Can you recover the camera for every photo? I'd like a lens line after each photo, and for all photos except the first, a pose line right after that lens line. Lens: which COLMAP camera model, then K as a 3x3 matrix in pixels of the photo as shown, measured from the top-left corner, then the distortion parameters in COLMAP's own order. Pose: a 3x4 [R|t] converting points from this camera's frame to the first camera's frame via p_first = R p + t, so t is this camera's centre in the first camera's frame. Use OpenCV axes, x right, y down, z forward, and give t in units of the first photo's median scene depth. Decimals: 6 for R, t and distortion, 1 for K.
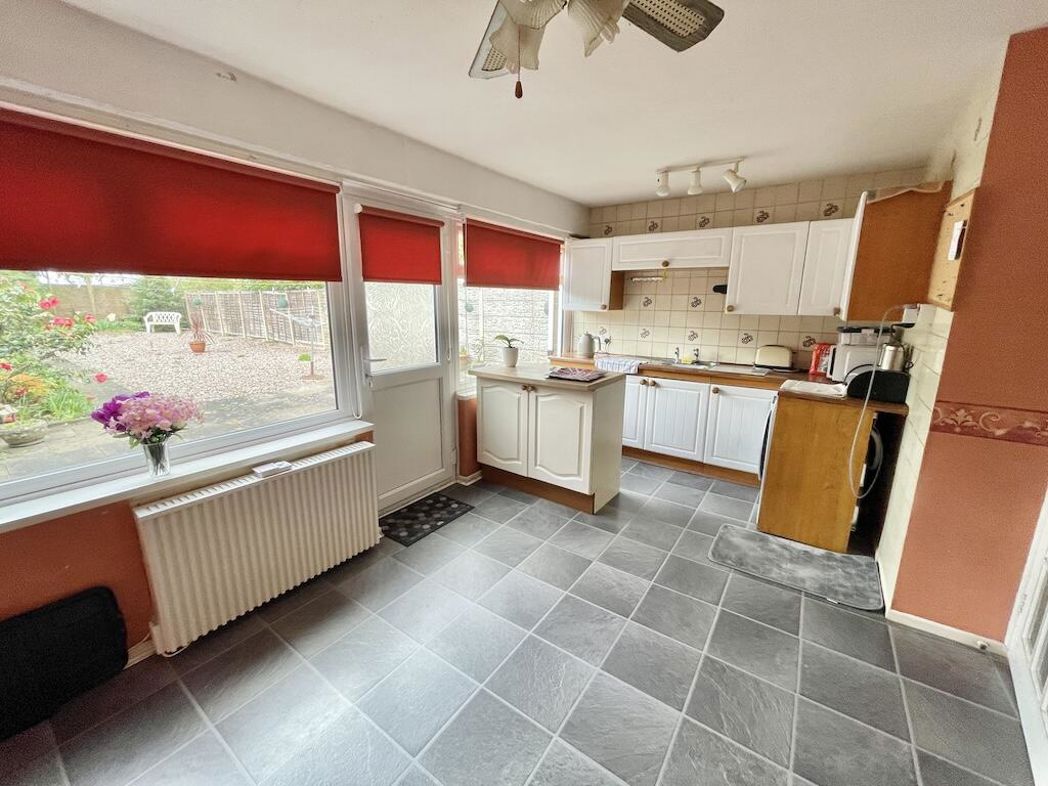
lens RADIAL K [[422.8, 0, 520.8], [0, 422.8, 390.1], [0, 0, 1]] dist [-0.001743, 0.000075]
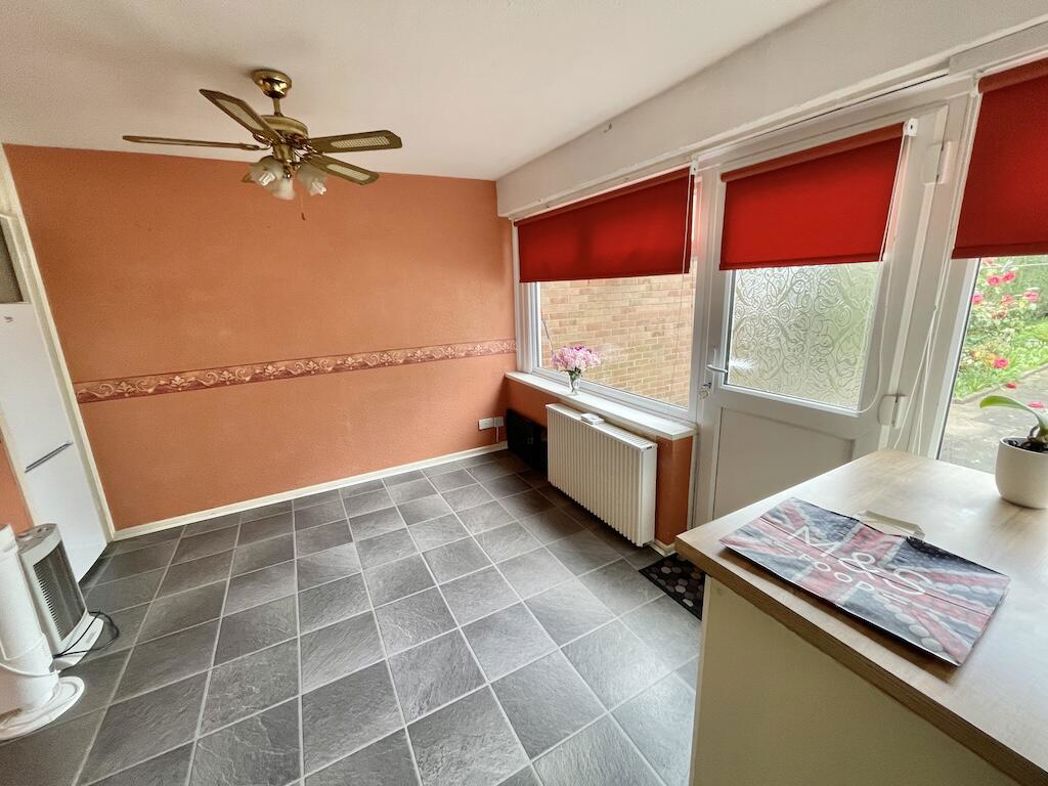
lens RADIAL K [[422.8, 0, 525.2], [0, 422.8, 395.0], [0, 0, 1]] dist [-0.001743, 0.000075]
pose [[-0.440105, 0.230078, -0.867970, 0.642274], [-0.155021, 0.932635, 0.325822, -0.283287], [0.884464, 0.277949, -0.374790, 1.226658]]
